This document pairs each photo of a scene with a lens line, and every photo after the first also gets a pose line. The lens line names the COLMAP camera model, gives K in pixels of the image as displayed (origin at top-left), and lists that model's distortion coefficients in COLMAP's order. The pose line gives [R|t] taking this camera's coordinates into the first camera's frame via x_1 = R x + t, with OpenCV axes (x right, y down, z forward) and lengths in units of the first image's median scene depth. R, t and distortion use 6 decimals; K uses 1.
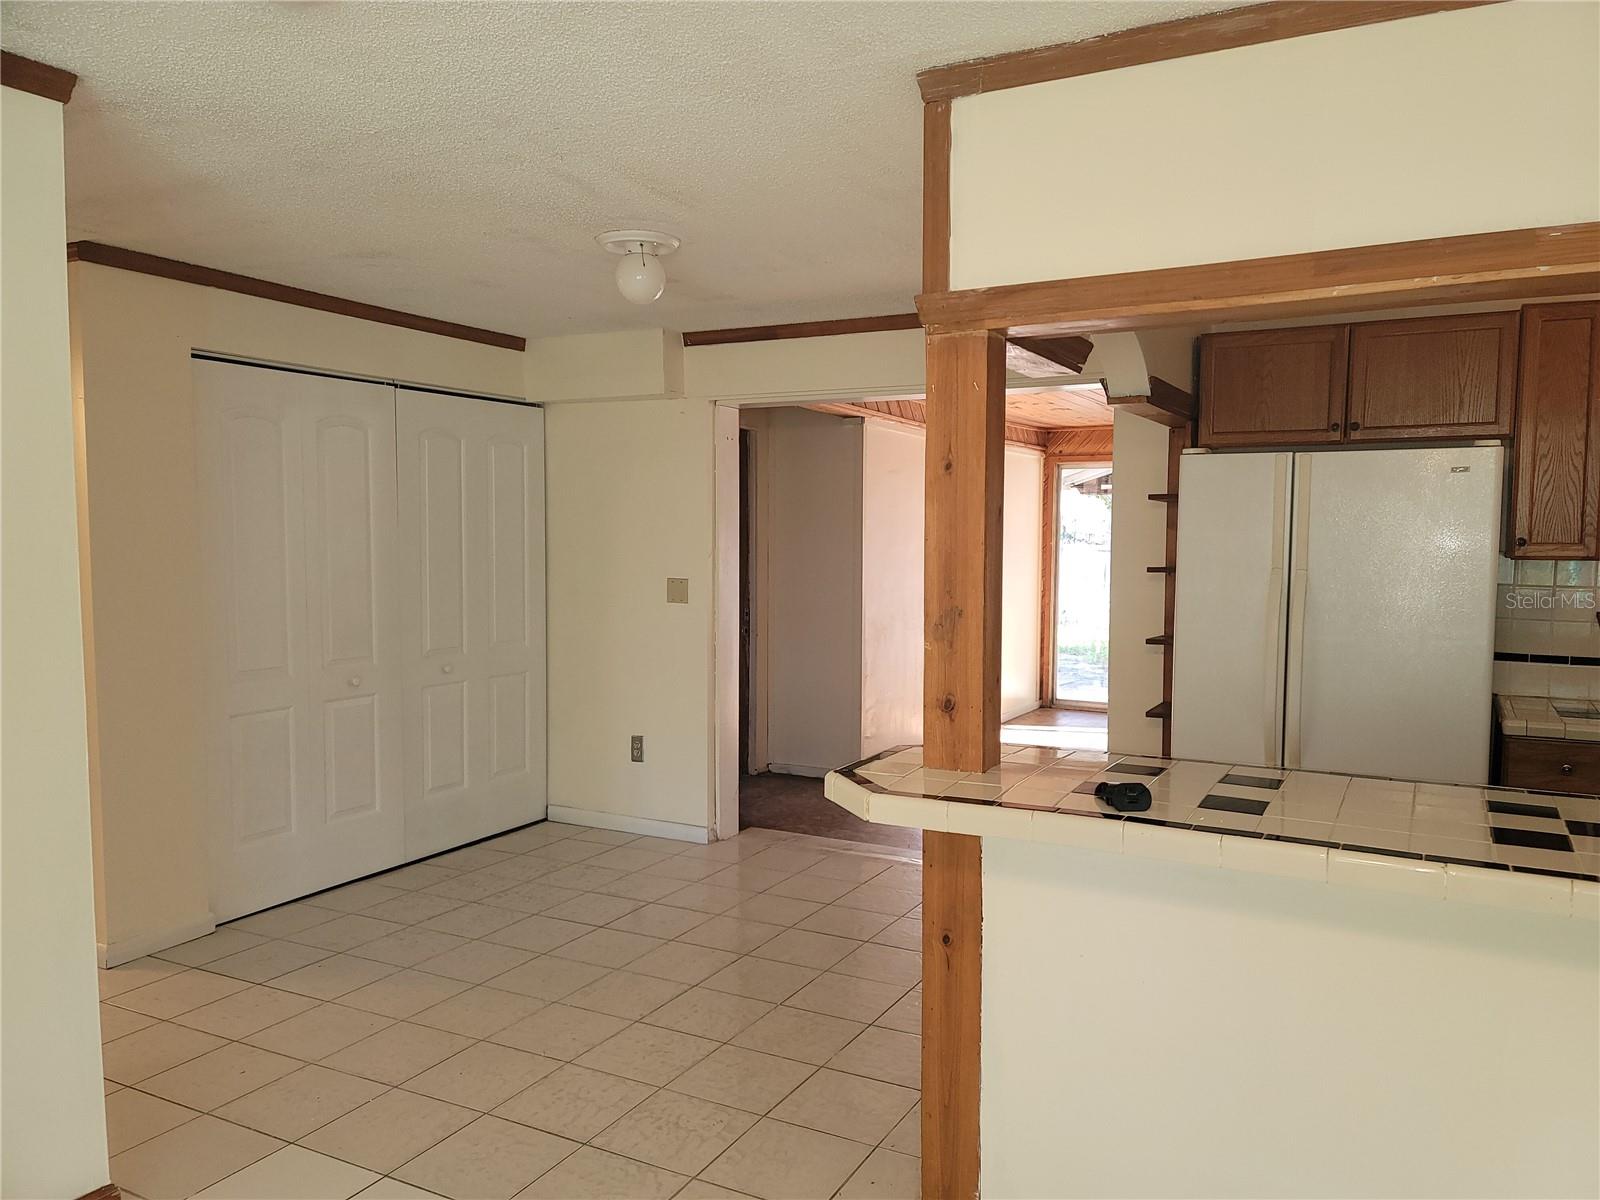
lens RADIAL K [[1179.3, 0, 804.2], [0, 1179.3, 601.6], [0, 0, 1]] dist [0.043808, -0.028908]
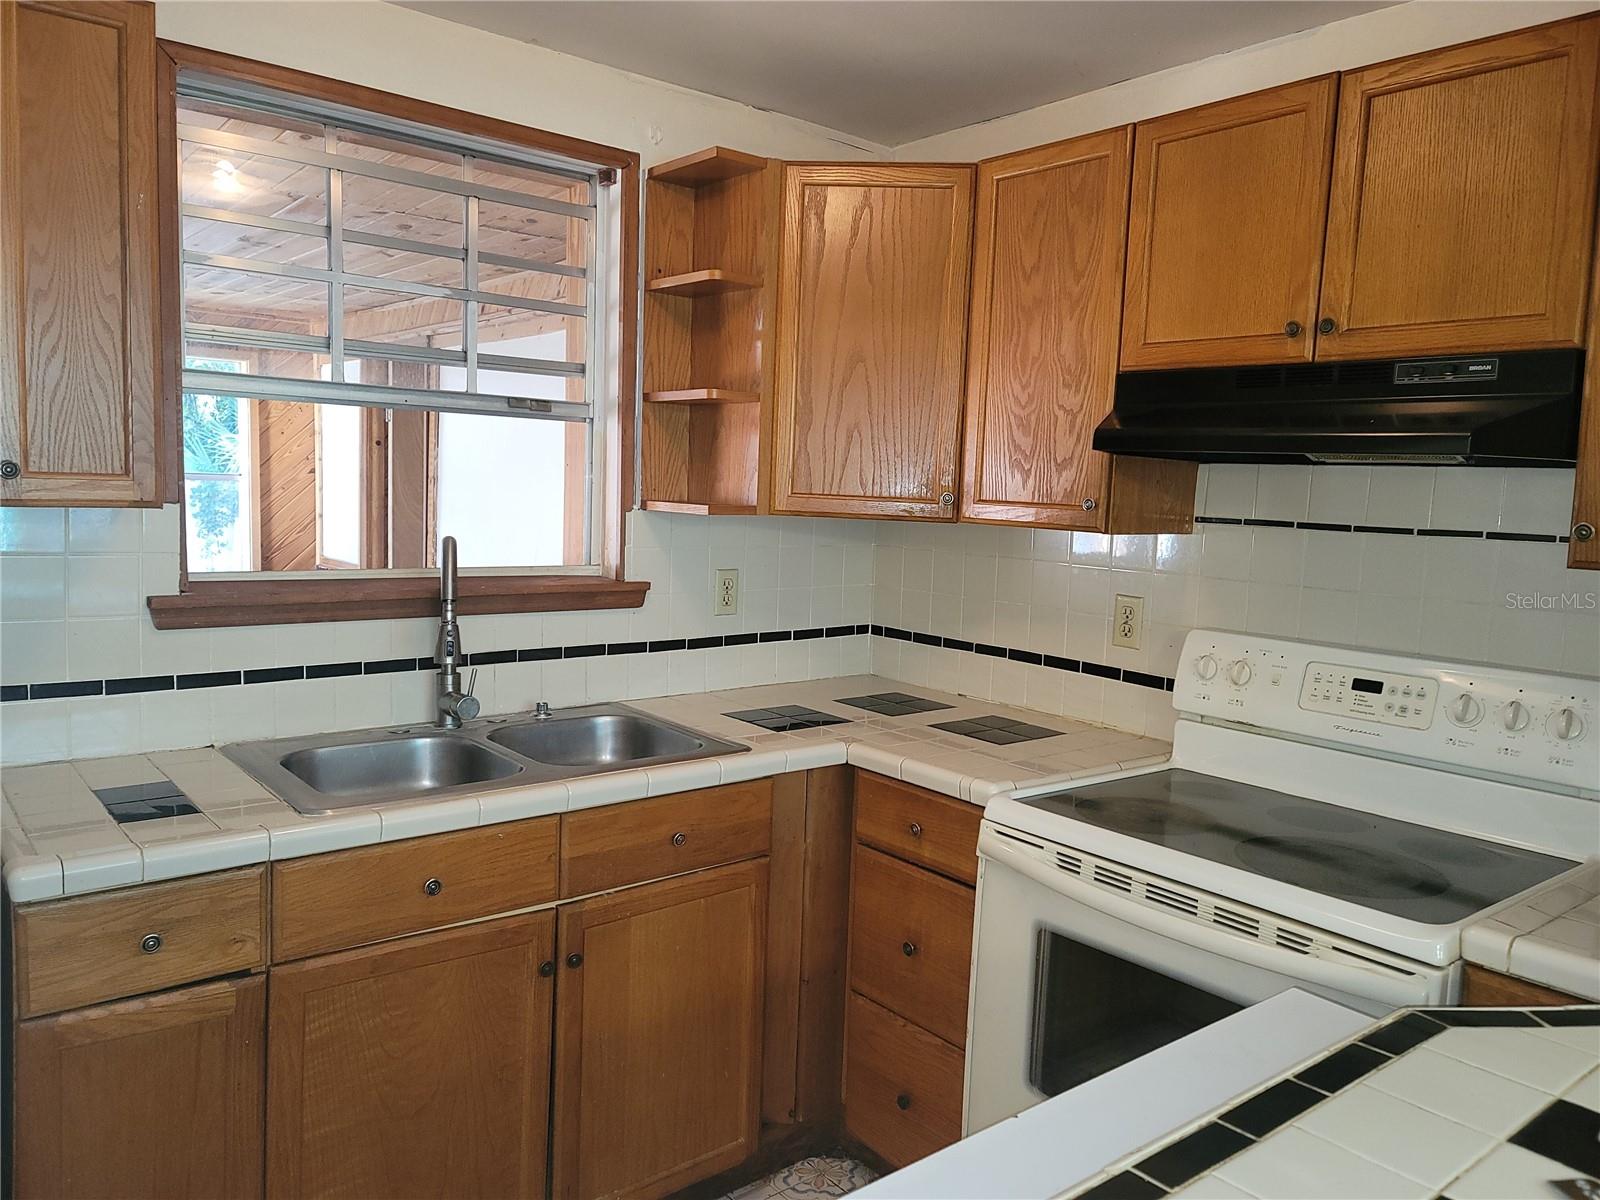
lens RADIAL K [[1179.3, 0, 801.7], [0, 1179.3, 594.7], [0, 0, 1]] dist [0.043808, -0.028908]
pose [[0.388380, -0.076902, 0.918285, 0.285288], [0.021719, 0.996999, 0.074308, -0.029064], [-0.921243, -0.008915, 0.388885, 0.529969]]
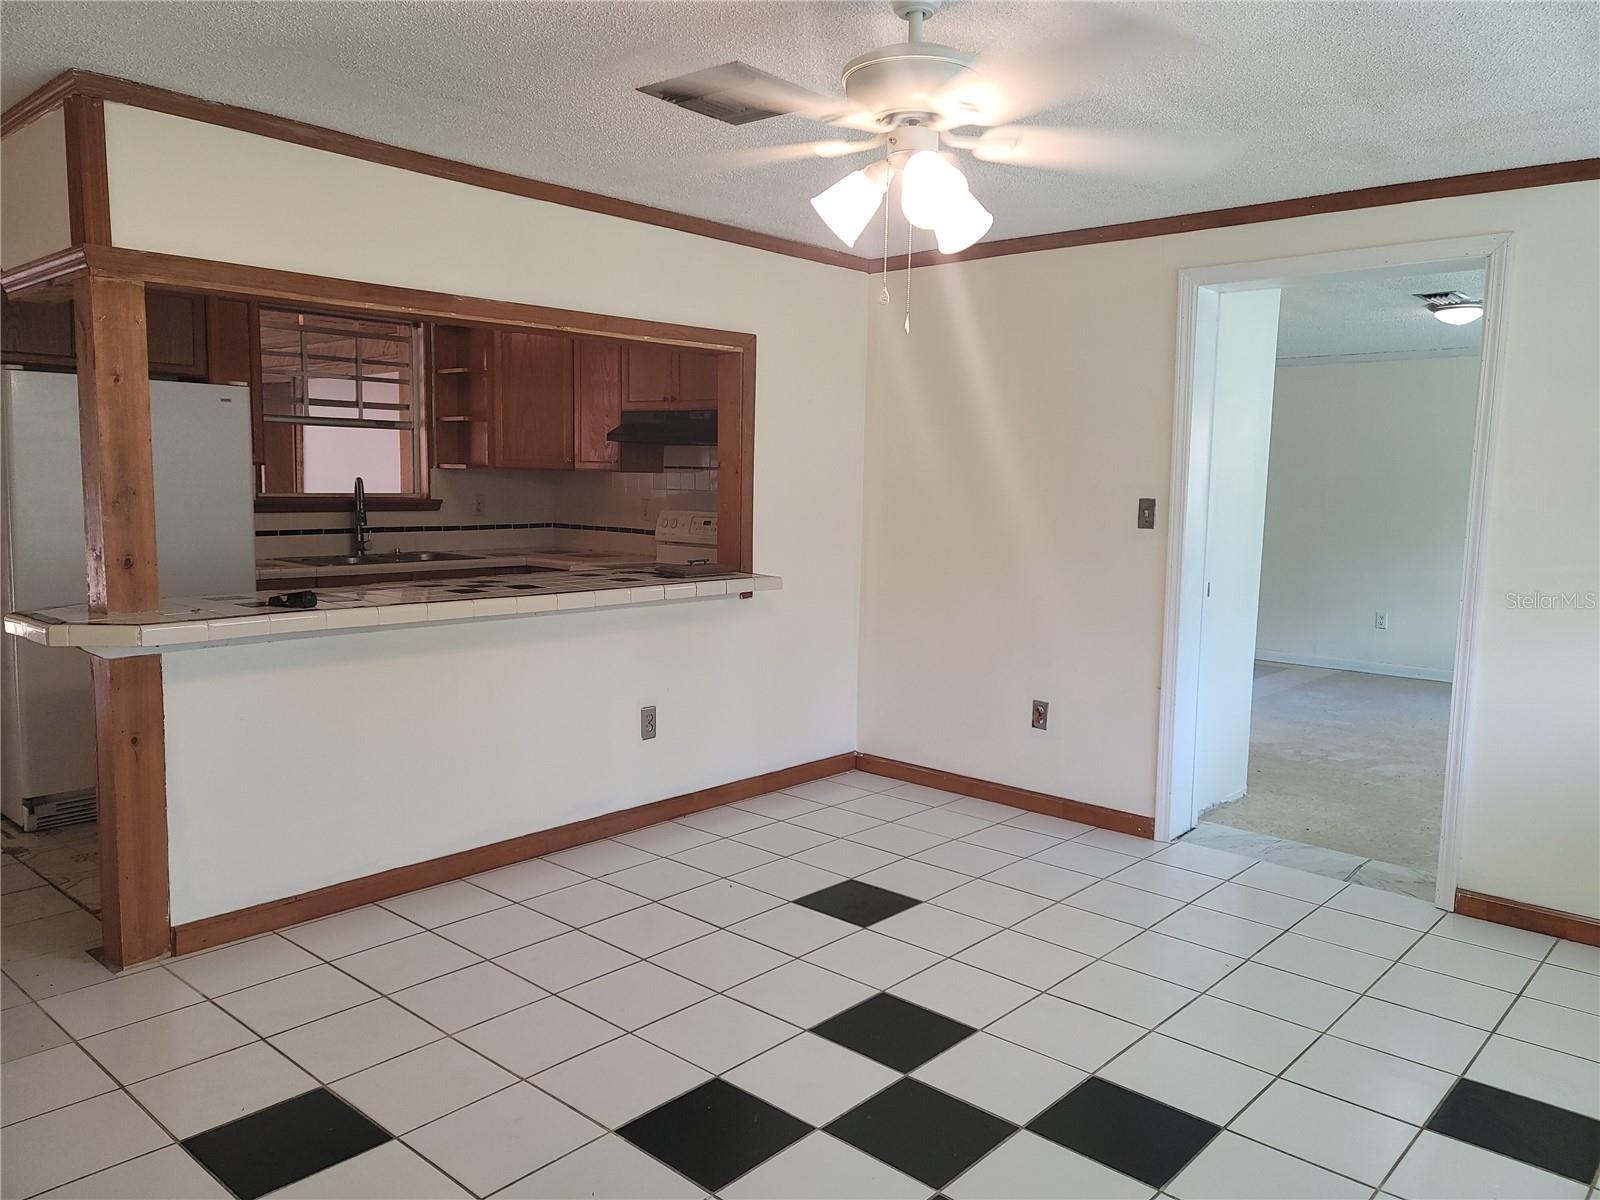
lens RADIAL K [[1179.3, 0, 807.6], [0, 1179.3, 596.6], [0, 0, 1]] dist [0.043808, -0.028908]
pose [[0.229612, -0.099709, 0.968162, -0.671387], [0.041779, 0.994831, 0.092547, 0.022141], [-0.972385, 0.019199, 0.232590, -0.032387]]
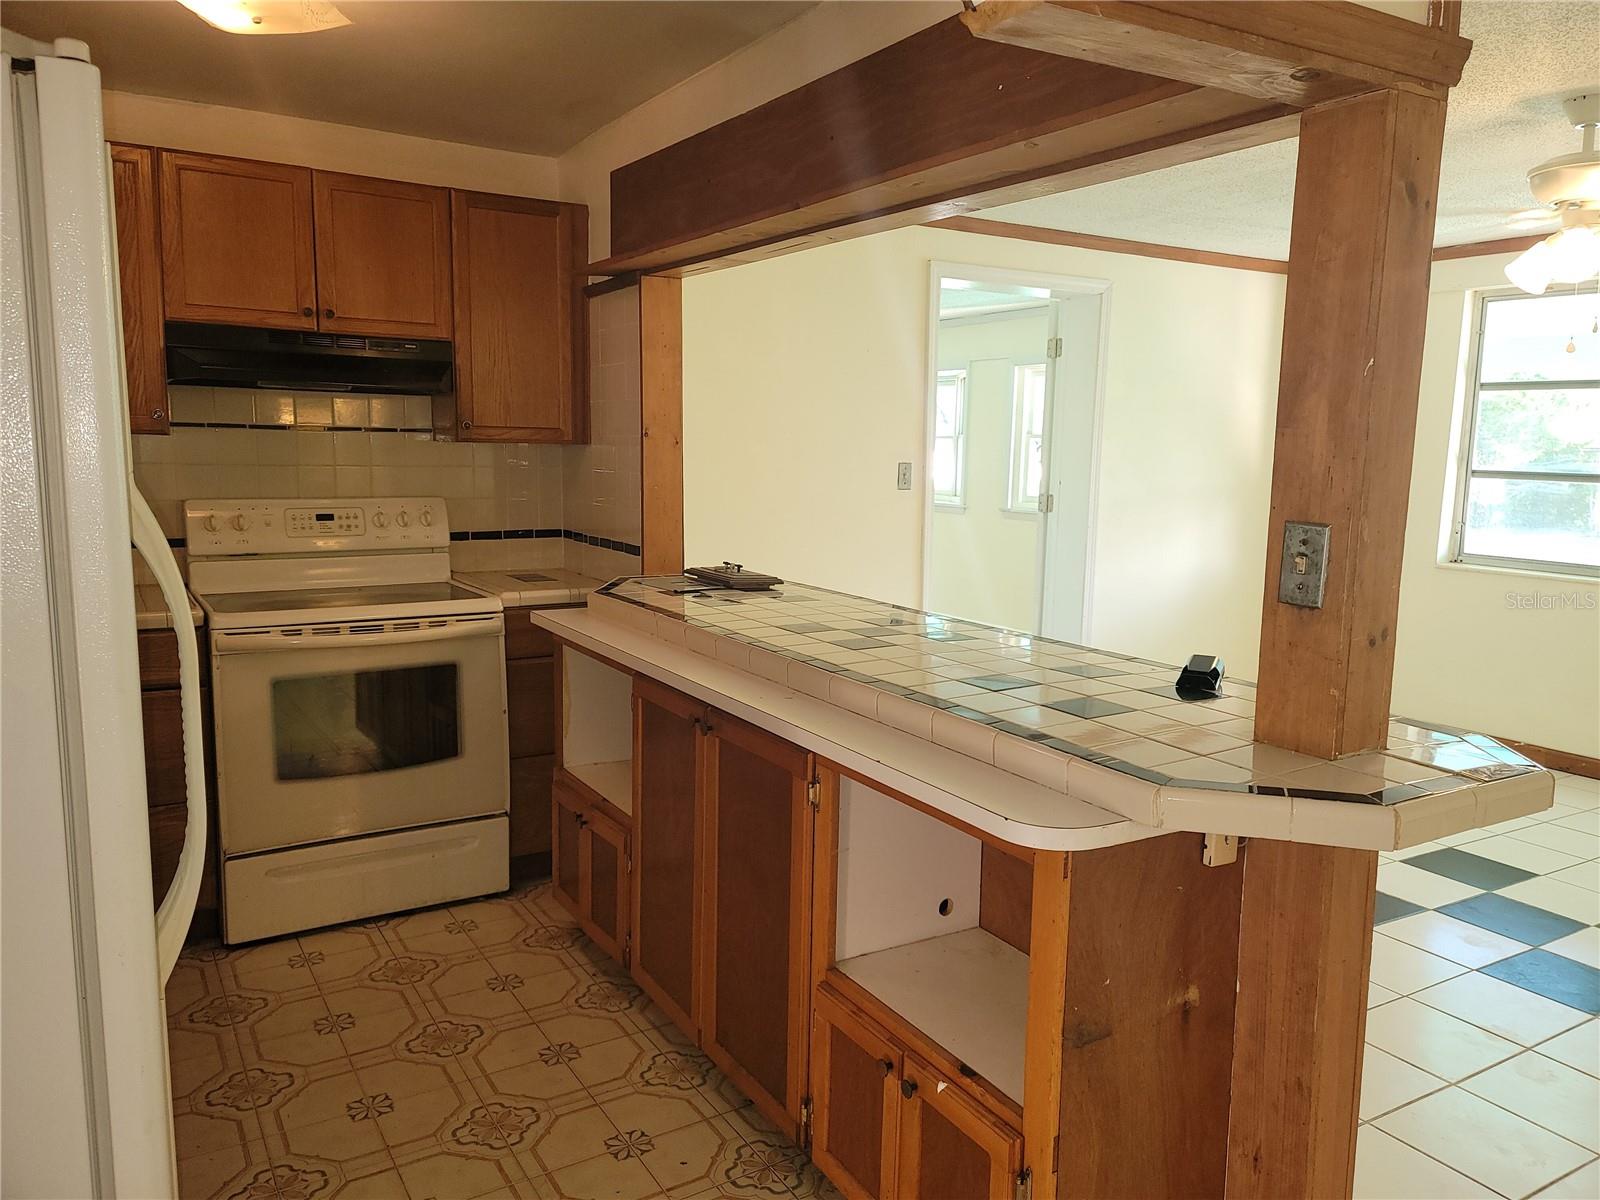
lens RADIAL K [[1179.3, 0, 809.8], [0, 1179.3, 603.2], [0, 0, 1]] dist [0.043808, -0.028908]
pose [[-0.862634, -0.085162, 0.498608, 0.036996], [0.011066, 0.982312, 0.186923, -0.050121], [-0.505708, 0.166764, -0.846433, 1.191530]]
